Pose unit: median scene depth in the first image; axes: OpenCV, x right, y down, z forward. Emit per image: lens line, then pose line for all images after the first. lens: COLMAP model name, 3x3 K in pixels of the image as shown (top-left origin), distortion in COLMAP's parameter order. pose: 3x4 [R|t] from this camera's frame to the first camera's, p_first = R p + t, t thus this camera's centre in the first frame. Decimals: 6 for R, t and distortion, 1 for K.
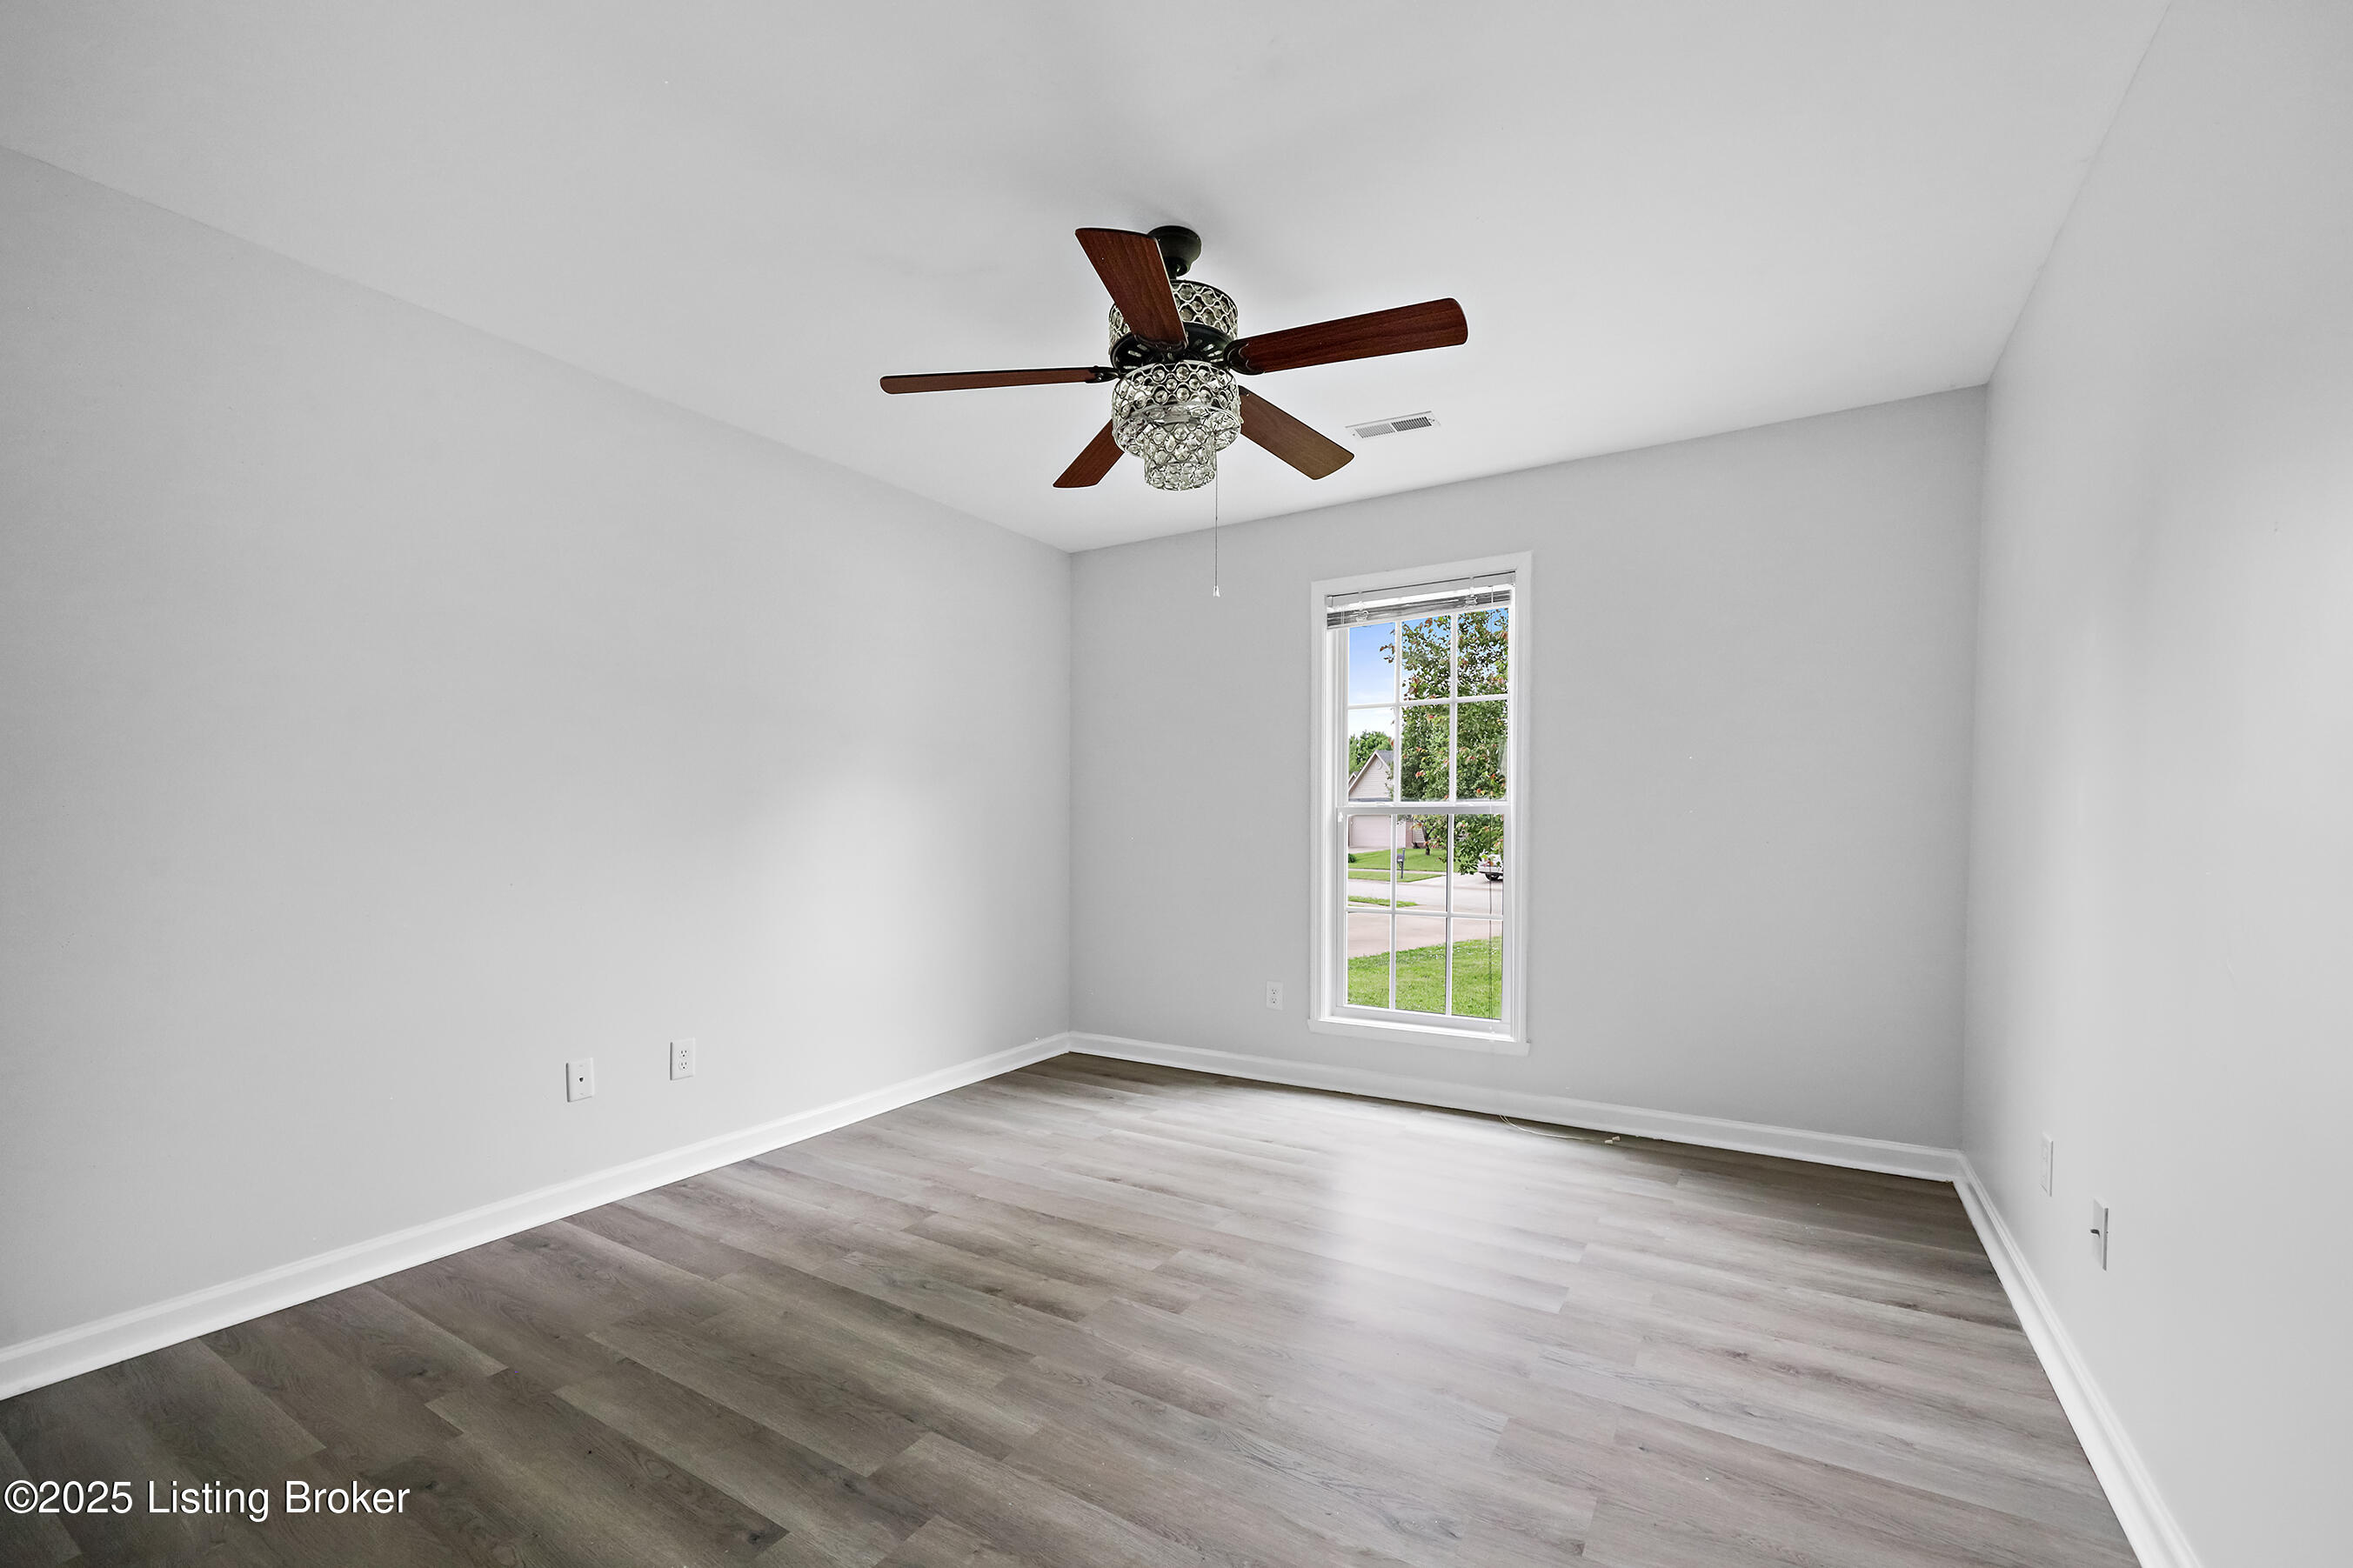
lens RADIAL K [[944.6, 0, 1188.7], [0, 944.6, 775.6], [0, 0, 1]] dist [0.002921, 0.000551]
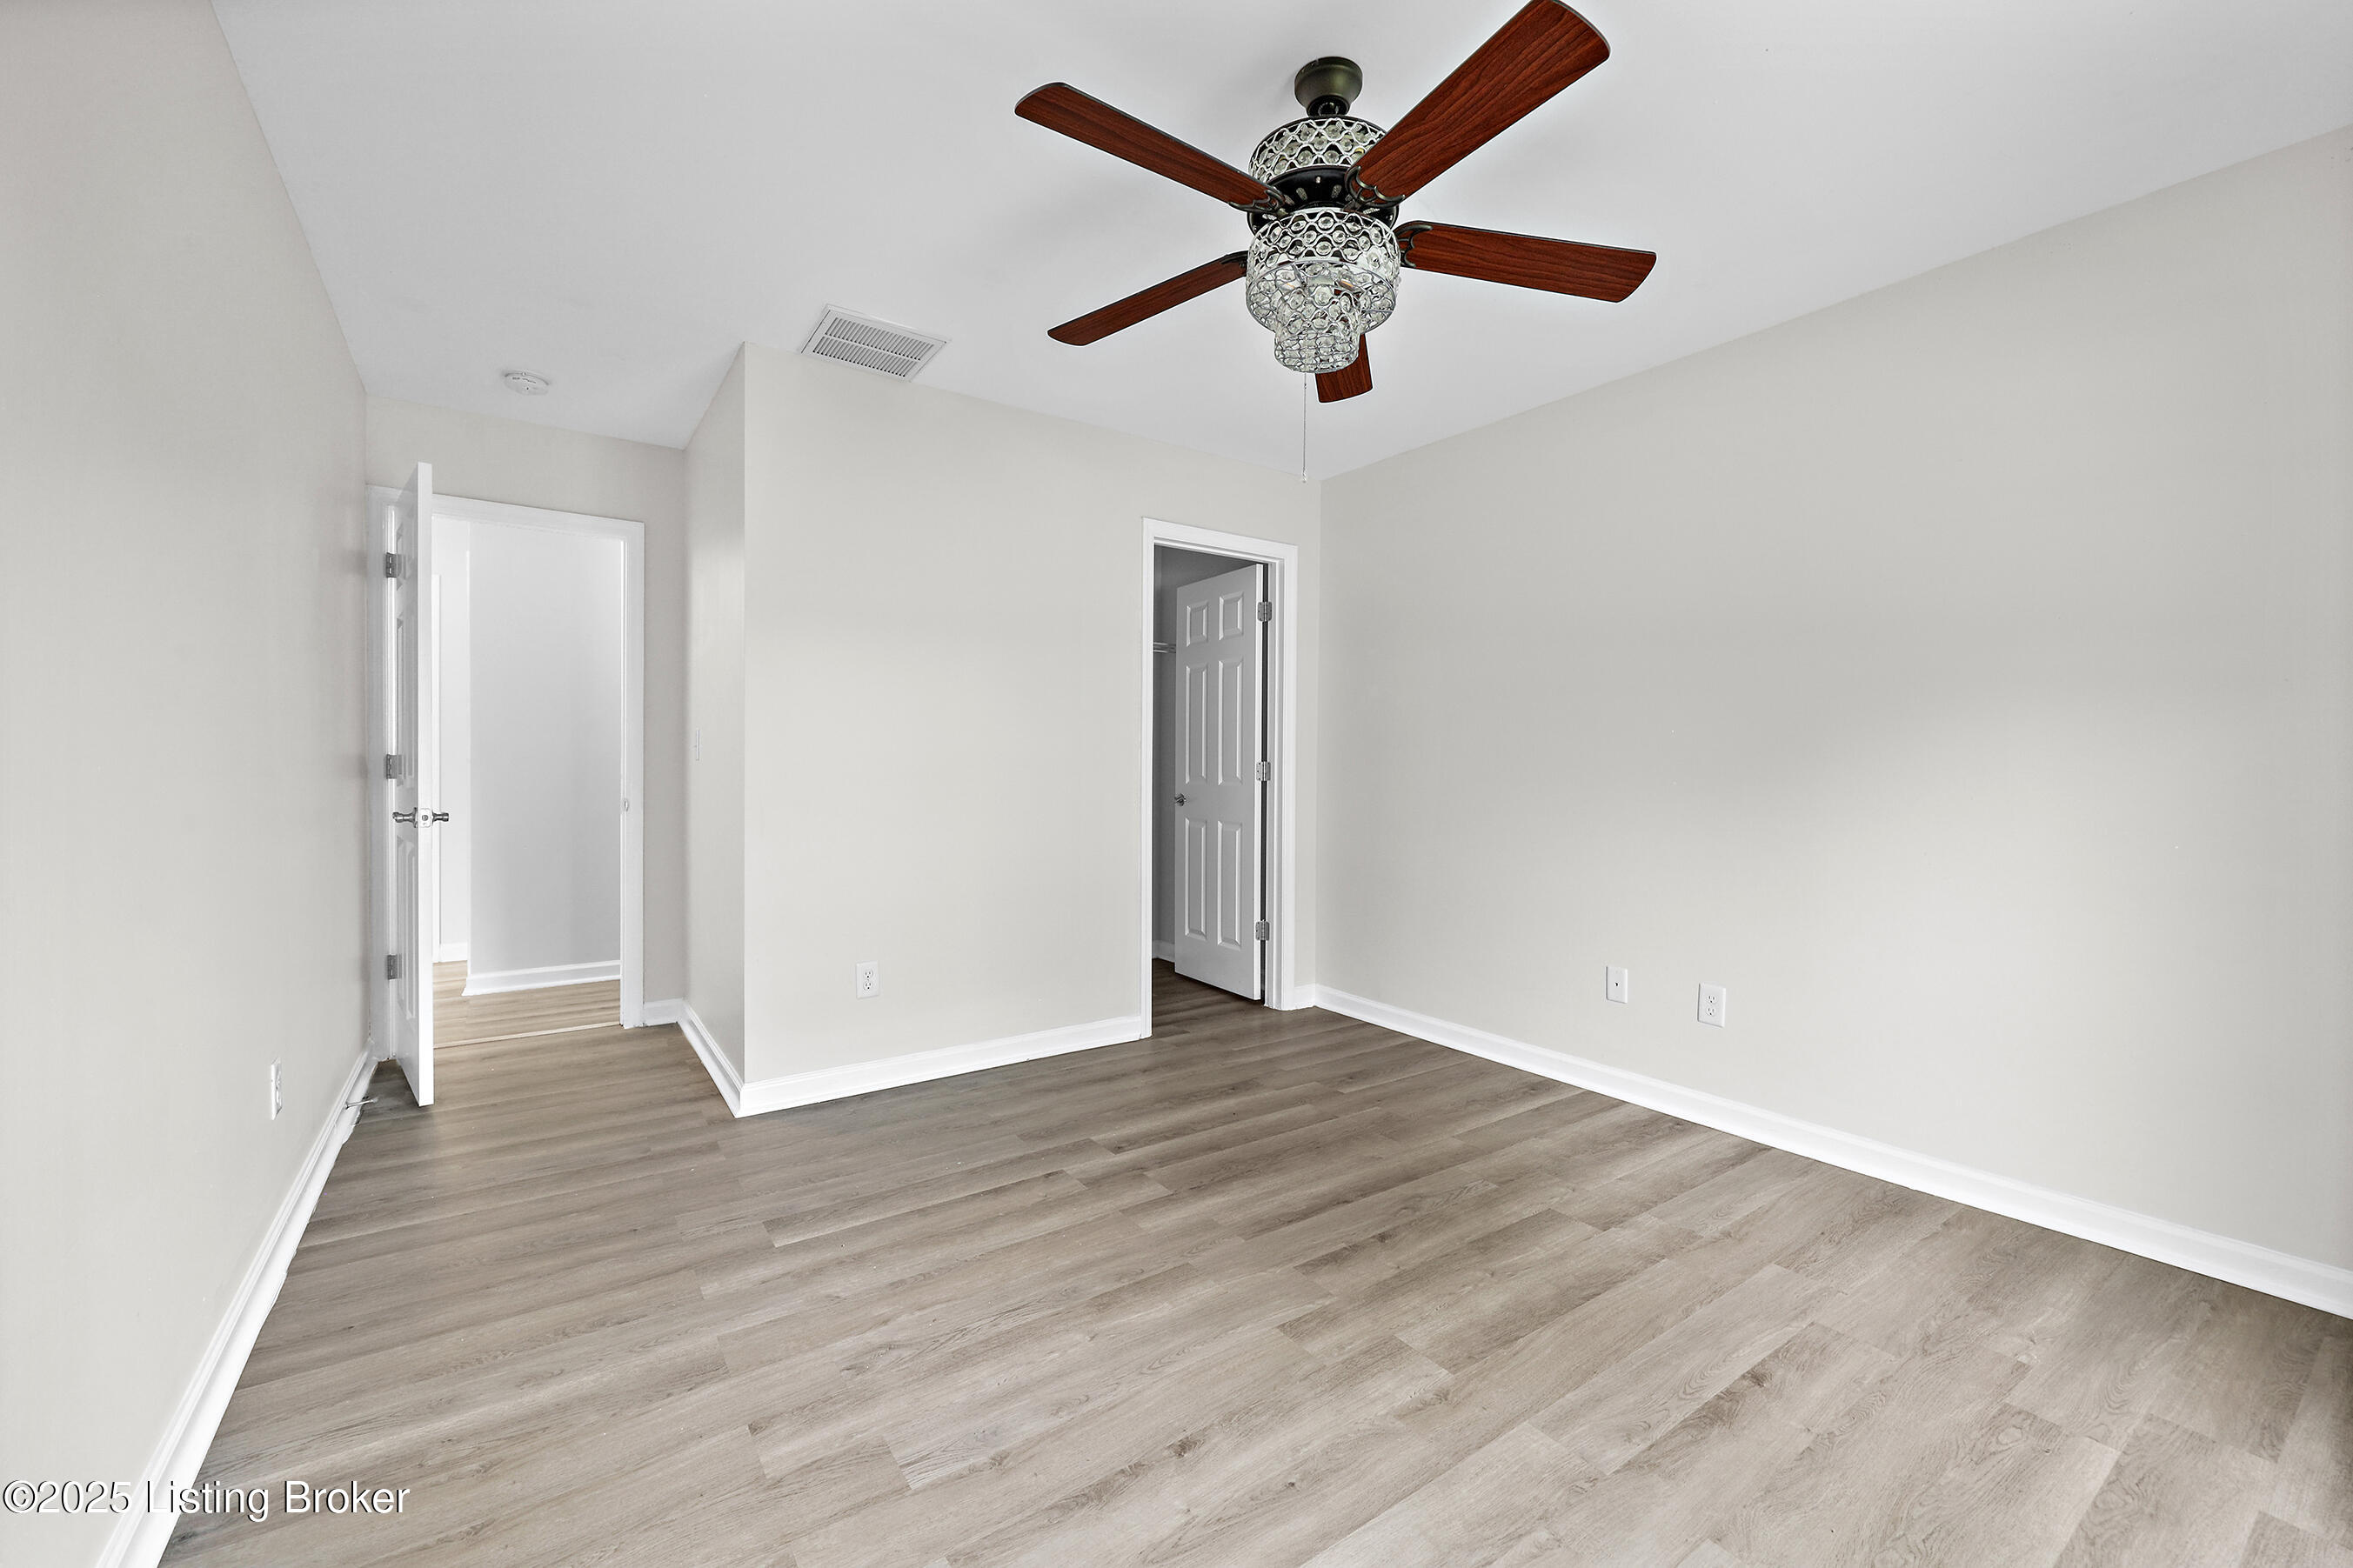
lens RADIAL K [[944.6, 0, 1188.7], [0, 944.6, 775.6], [0, 0, 1]] dist [0.002921, 0.000551]
pose [[-0.381778, 0.011715, -0.924180, 0.771883], [0.044499, 0.998993, -0.005719, 0.062526], [0.923182, -0.043309, -0.381915, 1.211504]]
